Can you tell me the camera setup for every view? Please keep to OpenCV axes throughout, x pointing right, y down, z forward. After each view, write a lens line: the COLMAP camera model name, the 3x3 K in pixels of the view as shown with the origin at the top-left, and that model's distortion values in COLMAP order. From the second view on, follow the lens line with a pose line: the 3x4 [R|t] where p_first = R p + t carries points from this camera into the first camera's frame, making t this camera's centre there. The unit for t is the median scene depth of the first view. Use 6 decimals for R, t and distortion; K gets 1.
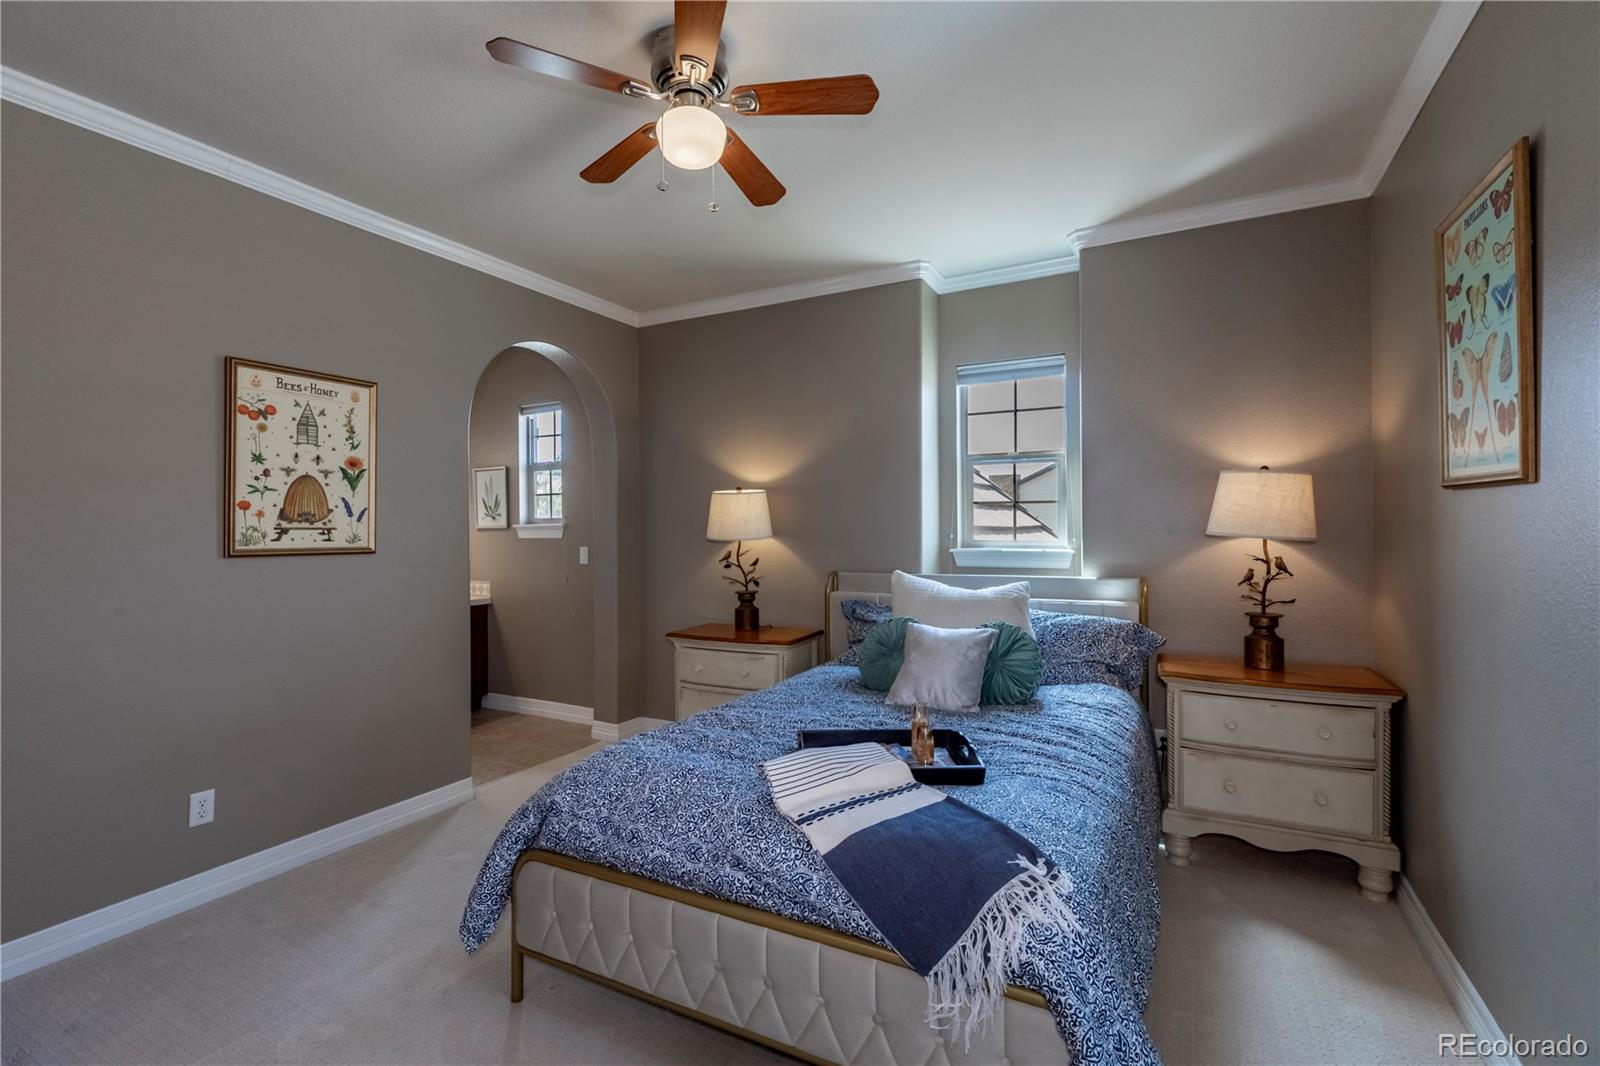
lens RADIAL K [[723.8, 0, 797.7], [0, 723.8, 526.8], [0, 0, 1]] dist [-0.000131, 0.000760]
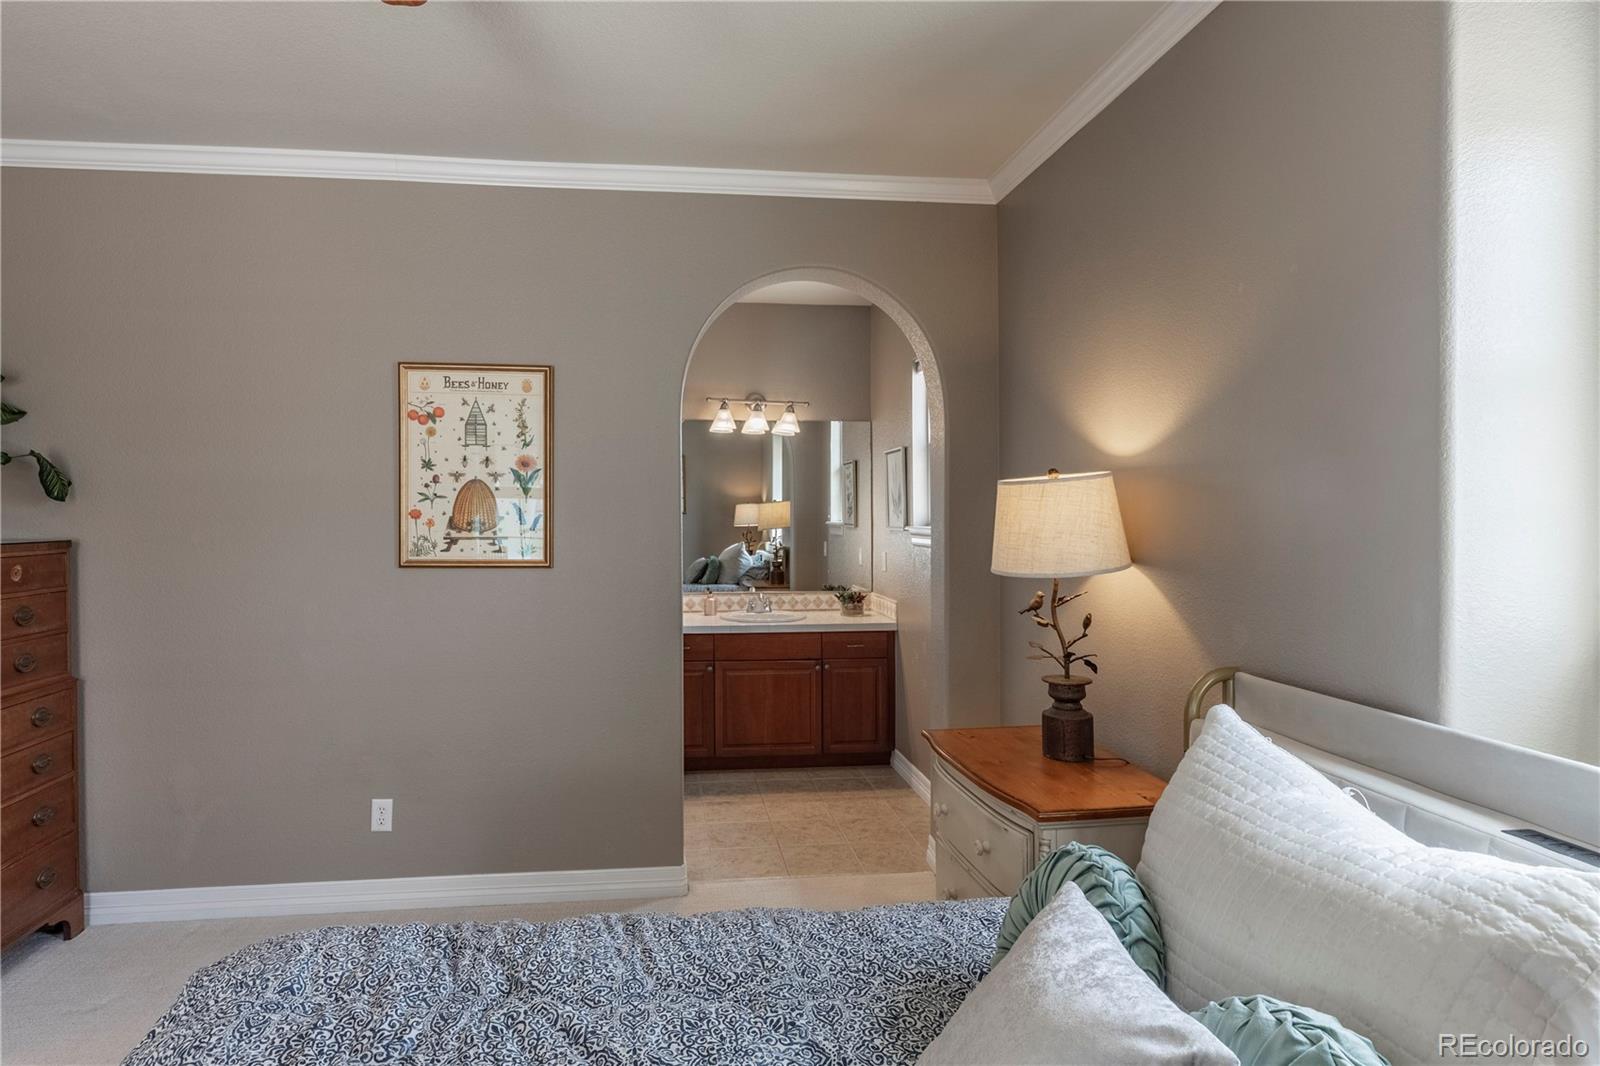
lens RADIAL K [[793.2, 0, 800.3], [0, 793.2, 526.6], [0, 0, 1]] dist [-0.002410, -0.001114]
pose [[0.554504, 0.008019, -0.832143, 0.380024], [-0.003404, 0.999967, 0.007368, -0.021451], [0.832174, -0.001253, 0.554513, 0.800079]]
